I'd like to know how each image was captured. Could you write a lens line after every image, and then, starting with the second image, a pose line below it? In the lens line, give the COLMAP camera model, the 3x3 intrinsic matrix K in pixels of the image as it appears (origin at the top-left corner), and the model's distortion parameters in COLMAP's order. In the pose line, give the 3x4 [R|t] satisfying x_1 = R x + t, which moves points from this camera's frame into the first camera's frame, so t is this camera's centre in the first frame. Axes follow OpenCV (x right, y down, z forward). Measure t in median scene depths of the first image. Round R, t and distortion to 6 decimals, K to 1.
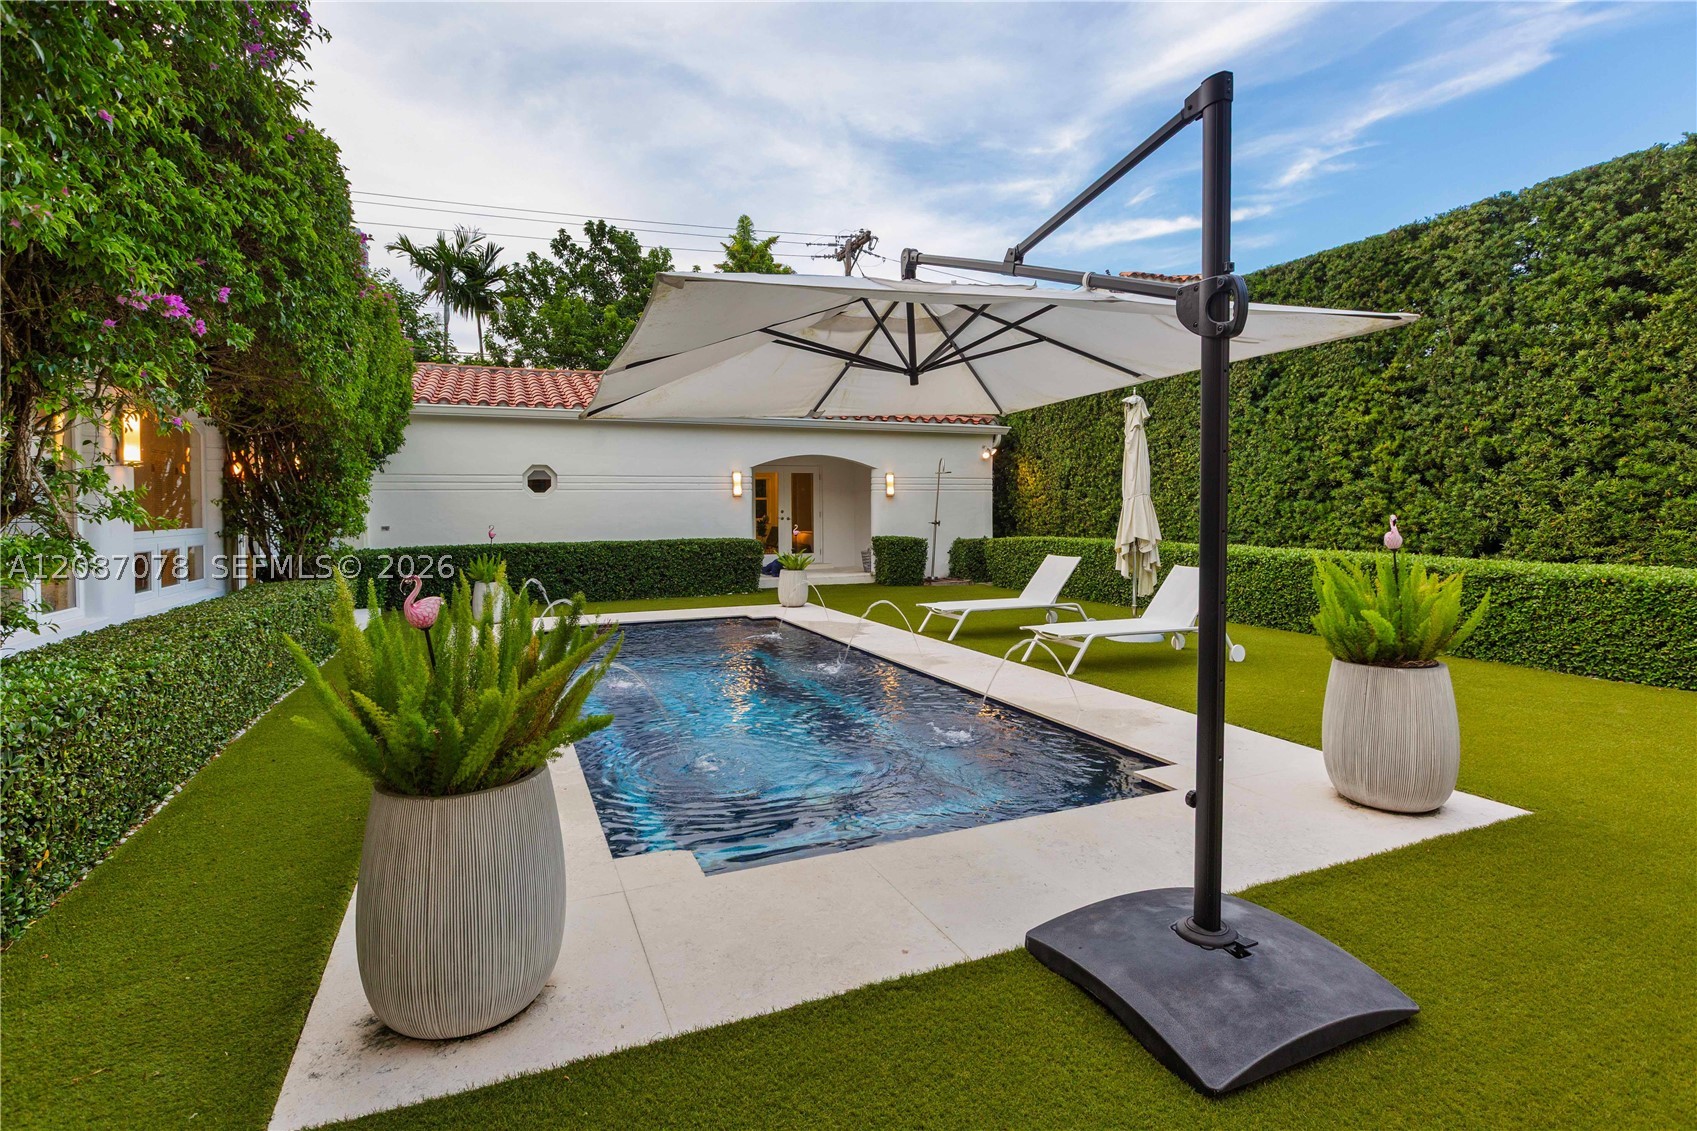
lens RADIAL K [[853.1, 0, 846.9], [0, 853.1, 552.0], [0, 0, 1]] dist [-0.003088, -0.000265]
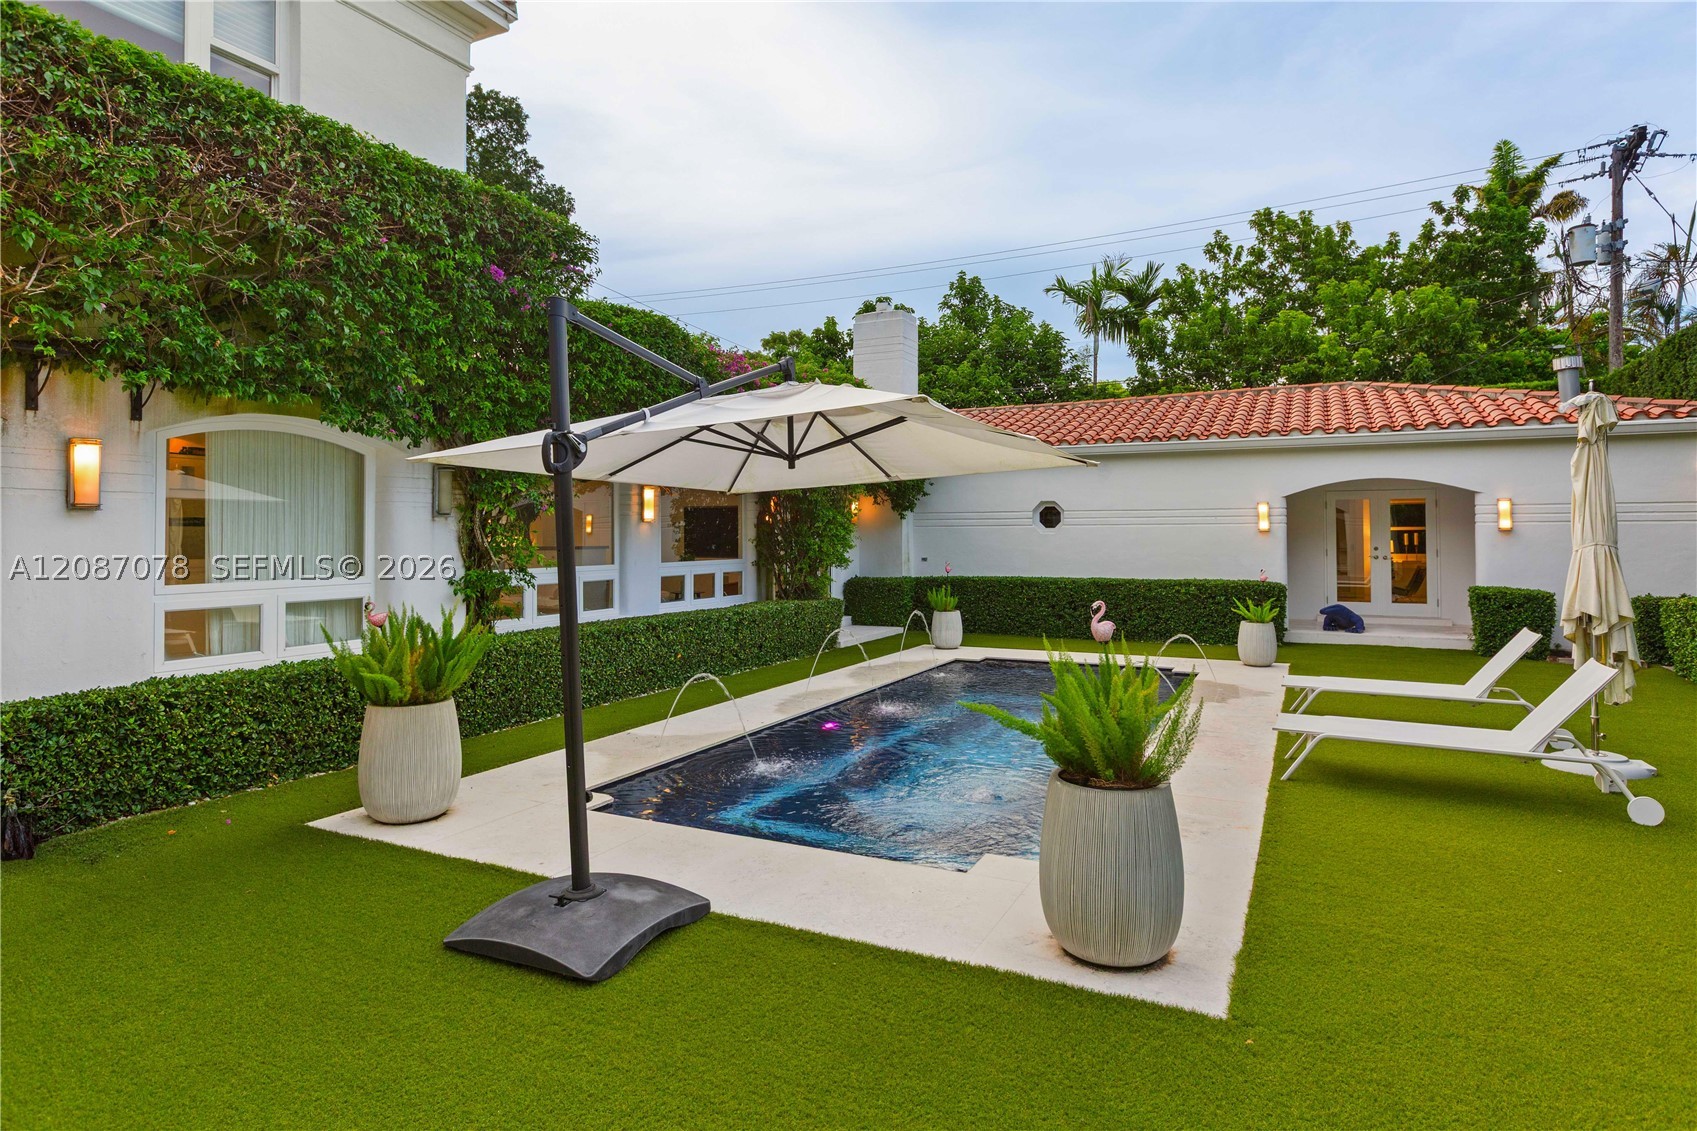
lens RADIAL K [[963.2, 0, 794.6], [0, 963.2, 527.5], [0, 0, 1]] dist [0.001615, 0.000150]
pose [[0.618834, 0.000708, -0.785521, 0.209266], [-0.039811, 0.998743, -0.030462, -0.013182], [0.784512, 0.050123, 0.618085, 0.024833]]
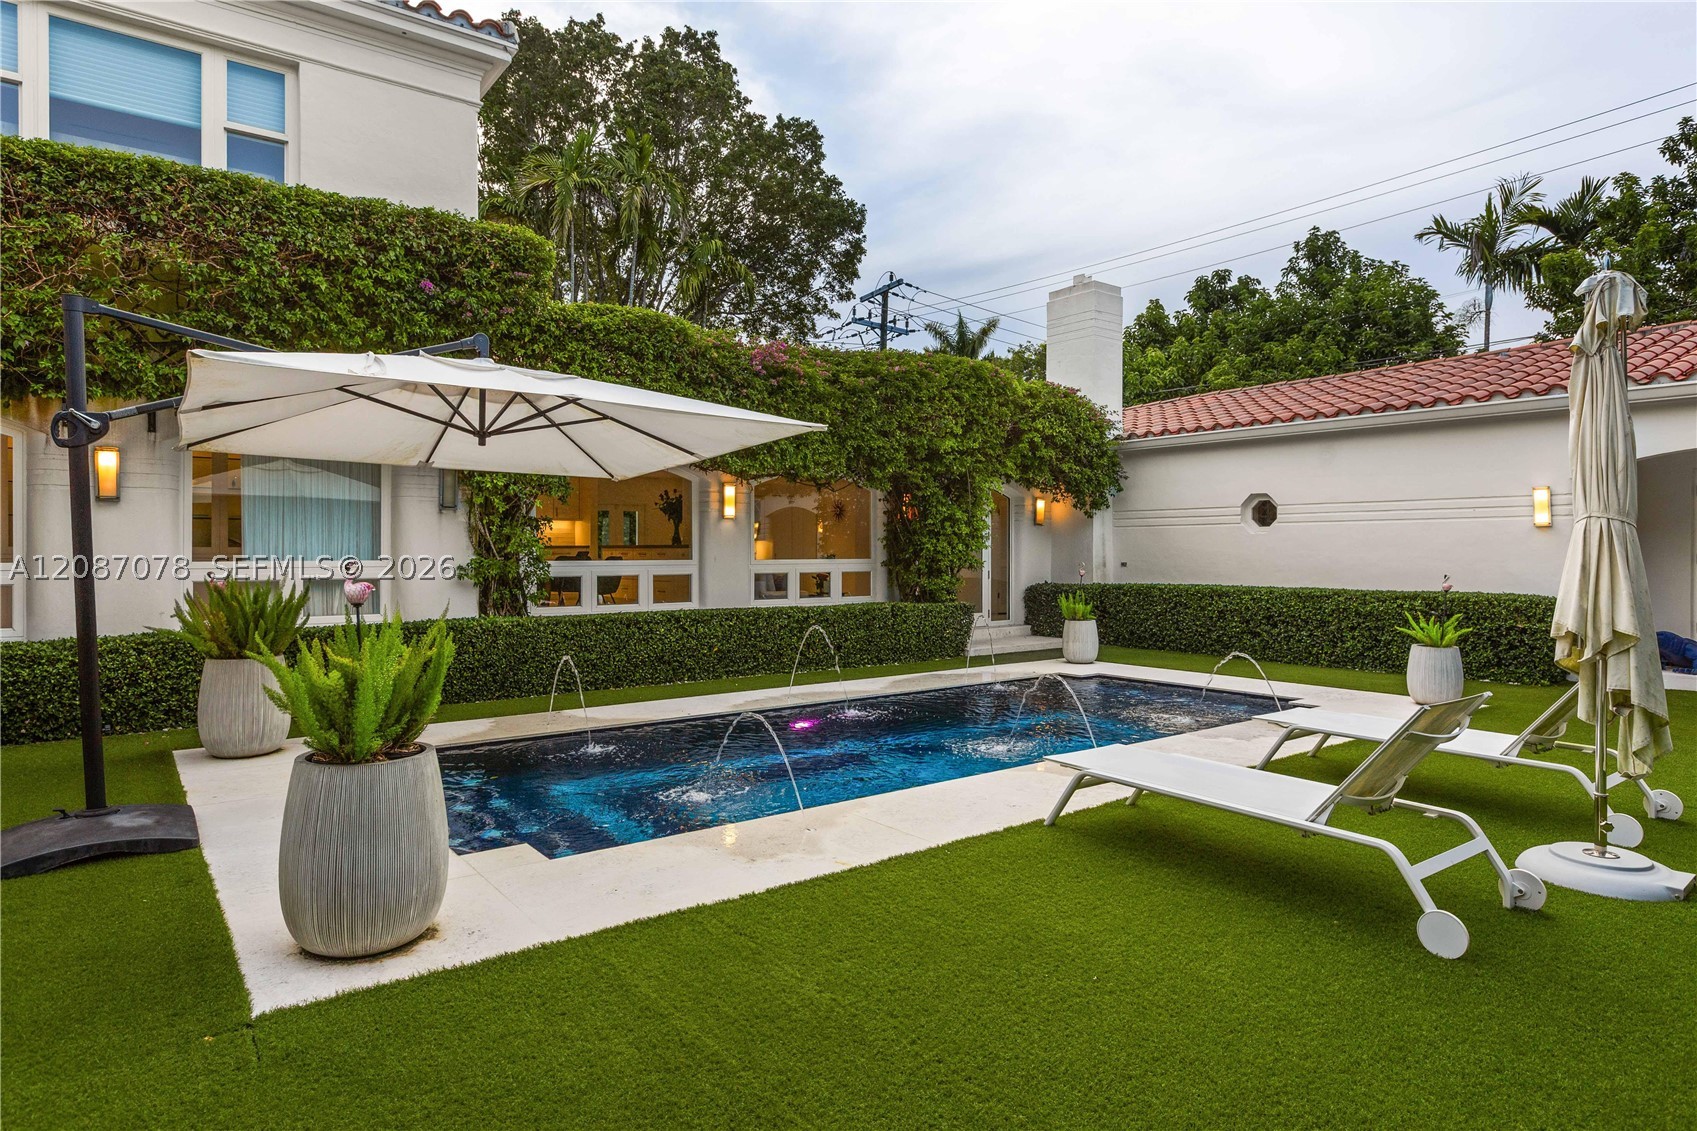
lens RADIAL K [[963.2, 0, 790.4], [0, 963.2, 561.2], [0, 0, 1]] dist [0.001615, 0.000150]
pose [[0.205765, 0.019980, -0.978397, 0.274136], [-0.050509, 0.998676, 0.009772, -0.012438], [0.977297, 0.047408, 0.206502, 0.204411]]
